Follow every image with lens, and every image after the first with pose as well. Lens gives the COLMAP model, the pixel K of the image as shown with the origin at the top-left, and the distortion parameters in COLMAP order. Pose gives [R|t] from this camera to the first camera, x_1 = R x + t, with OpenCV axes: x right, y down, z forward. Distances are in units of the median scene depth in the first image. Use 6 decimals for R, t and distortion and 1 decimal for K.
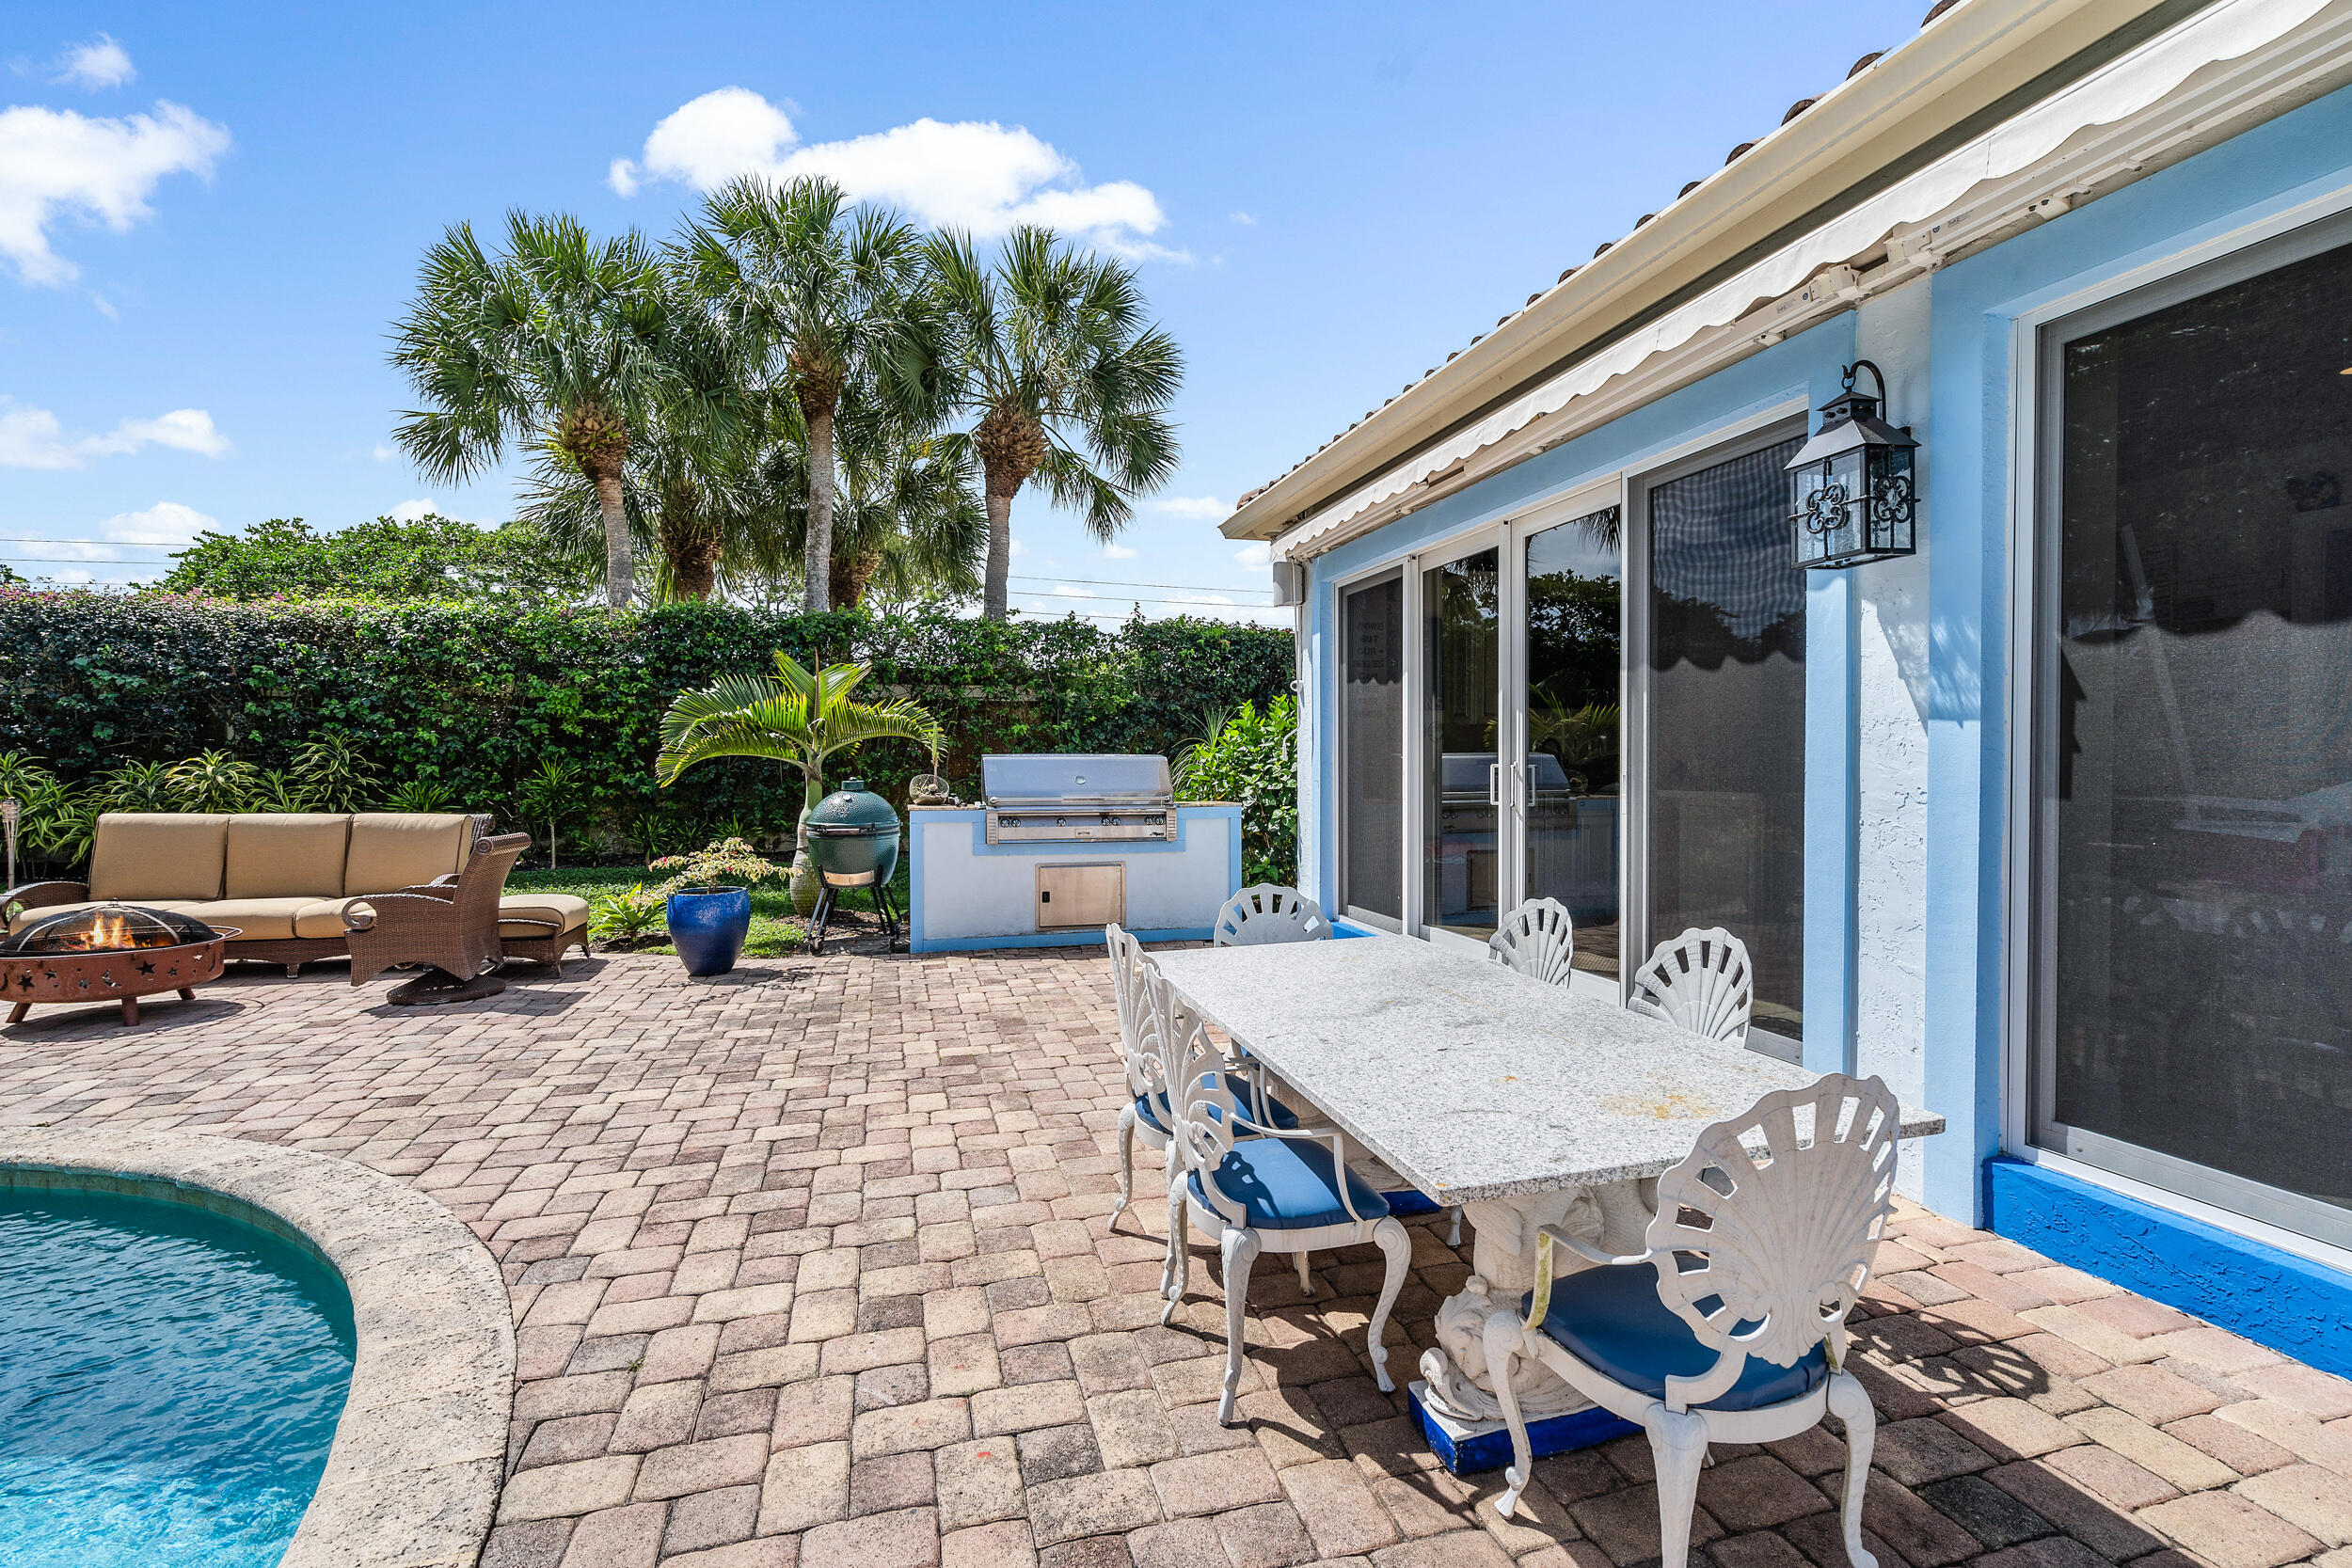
lens RADIAL K [[1057.6, 0, 1176.9], [0, 1057.6, 780.6], [0, 0, 1]] dist [-0.003349, 0.002834]
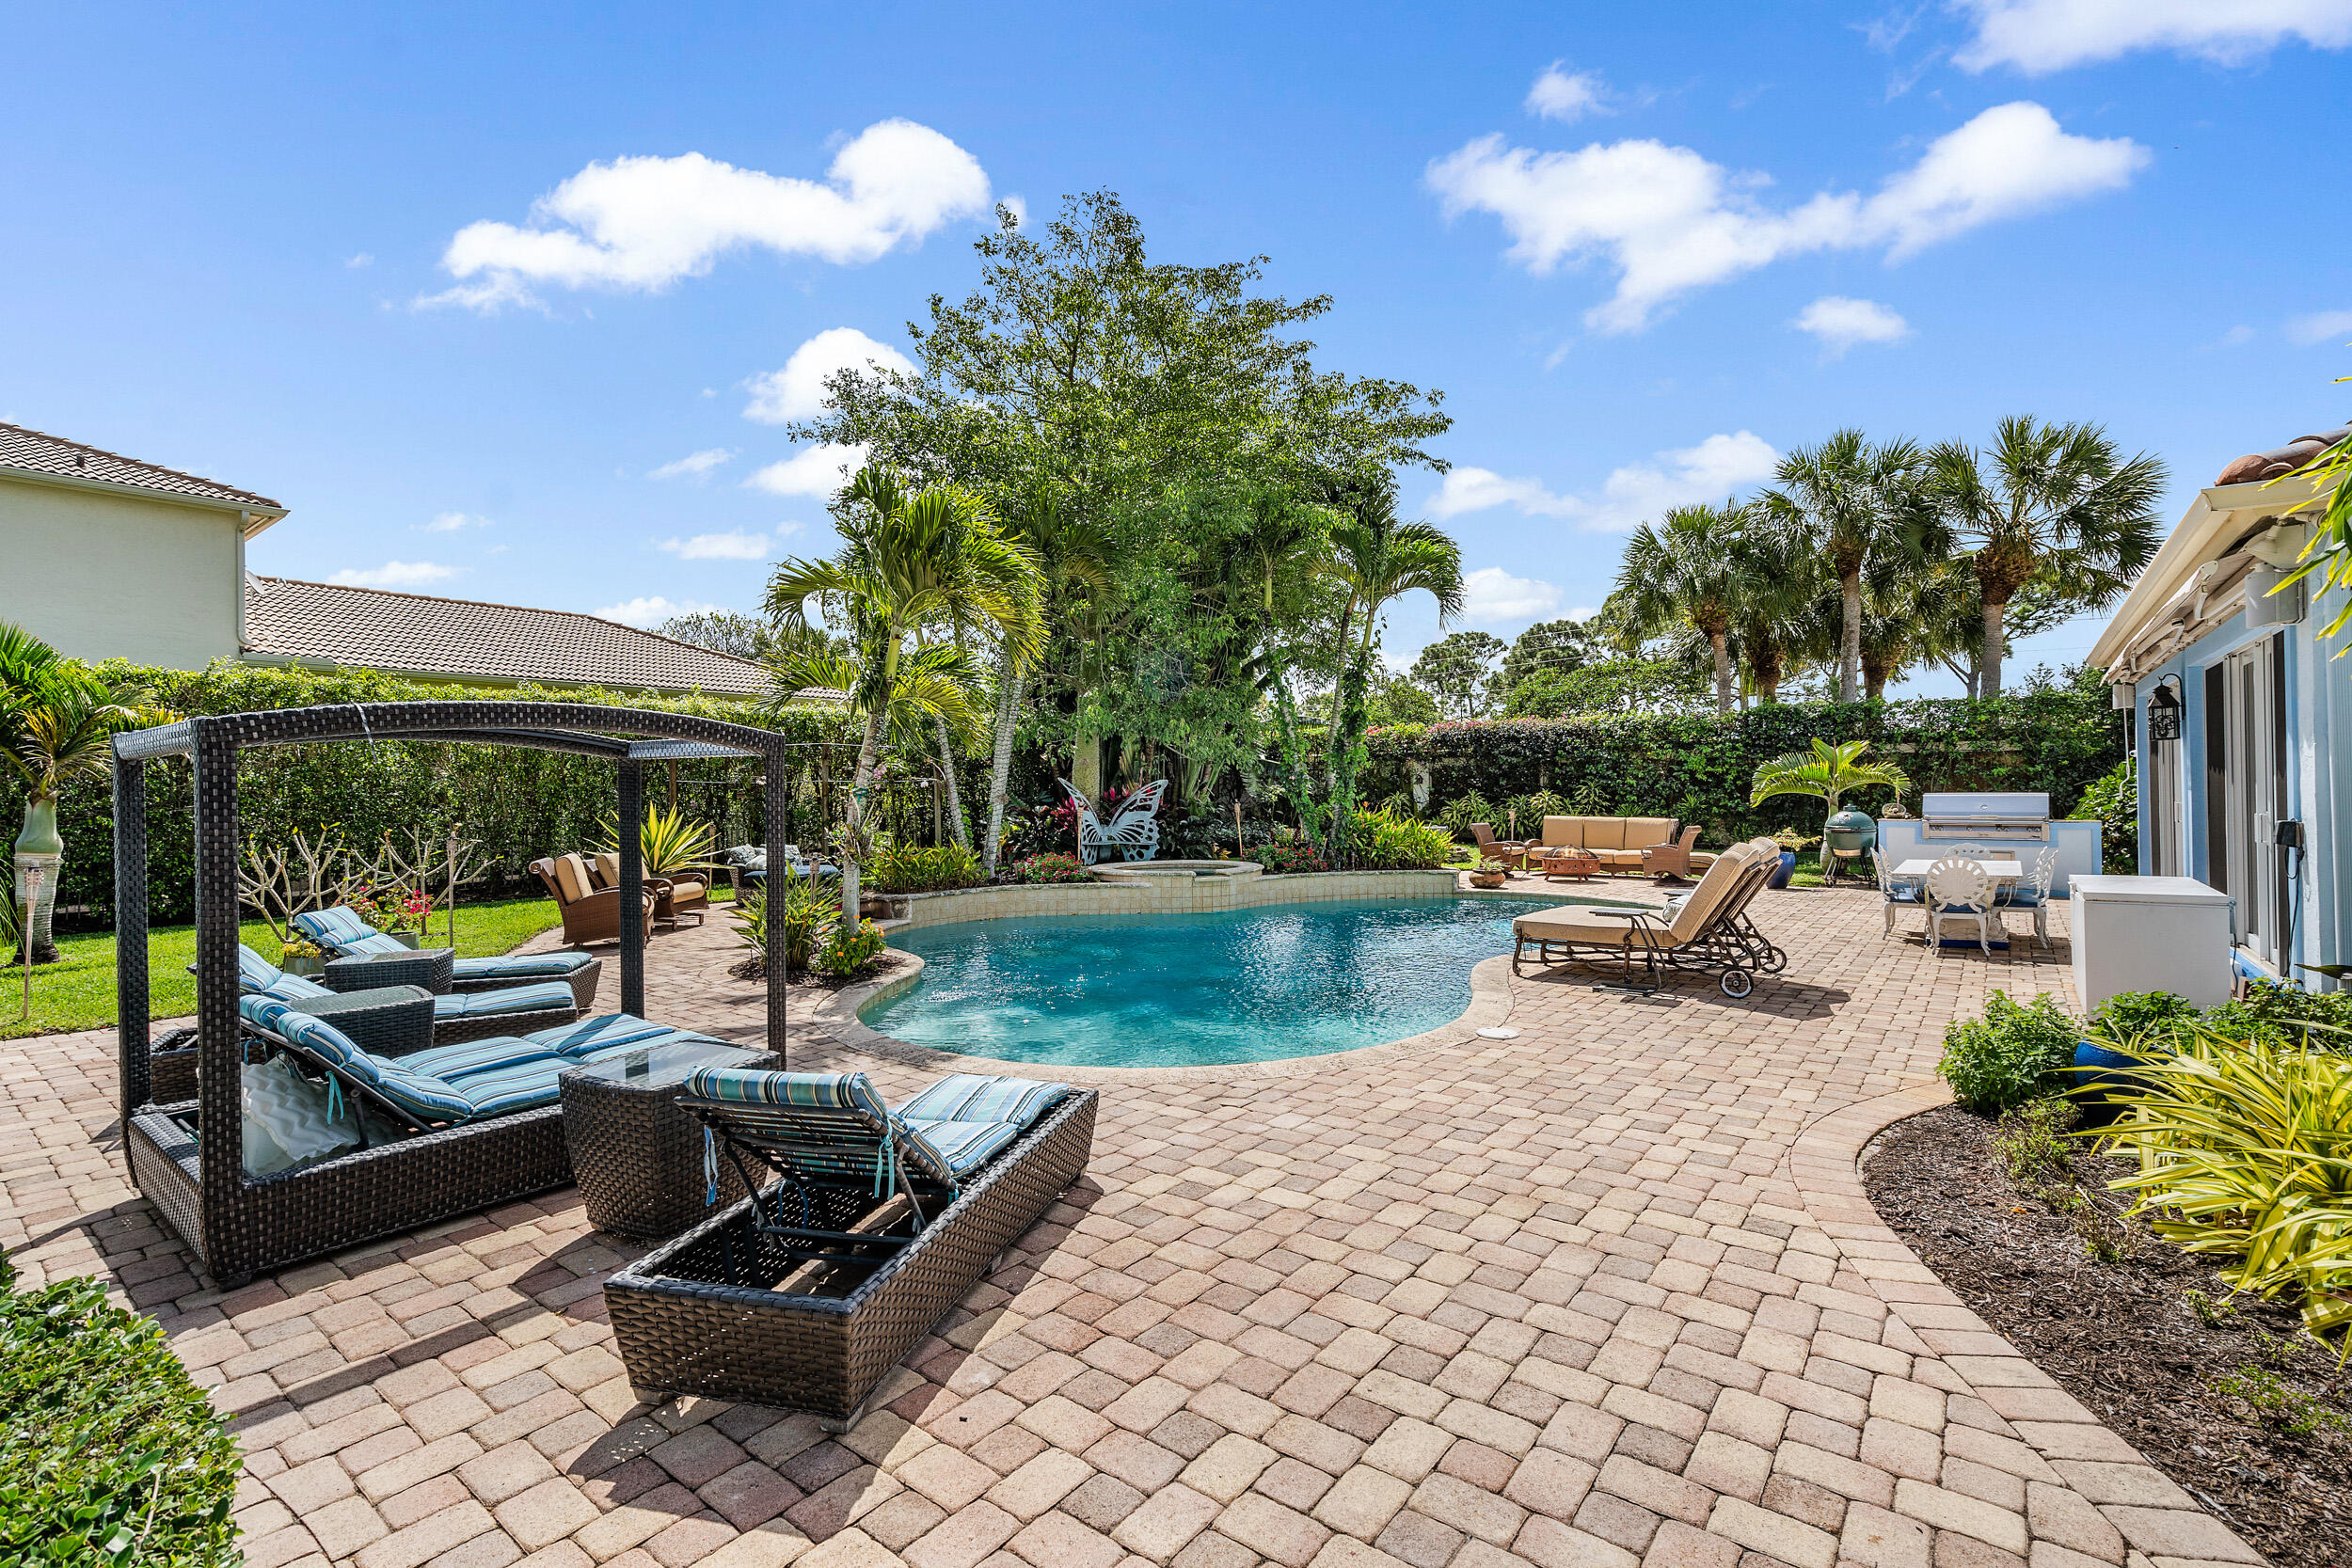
lens RADIAL K [[1057.6, 0, 1172.5], [0, 1057.6, 787.4], [0, 0, 1]] dist [-0.003349, 0.002834]
pose [[0.591102, -0.005302, -0.806580, 0.401547], [-0.003781, 0.999949, -0.009344, -0.008353], [0.806588, 0.008573, 0.591052, -0.896367]]
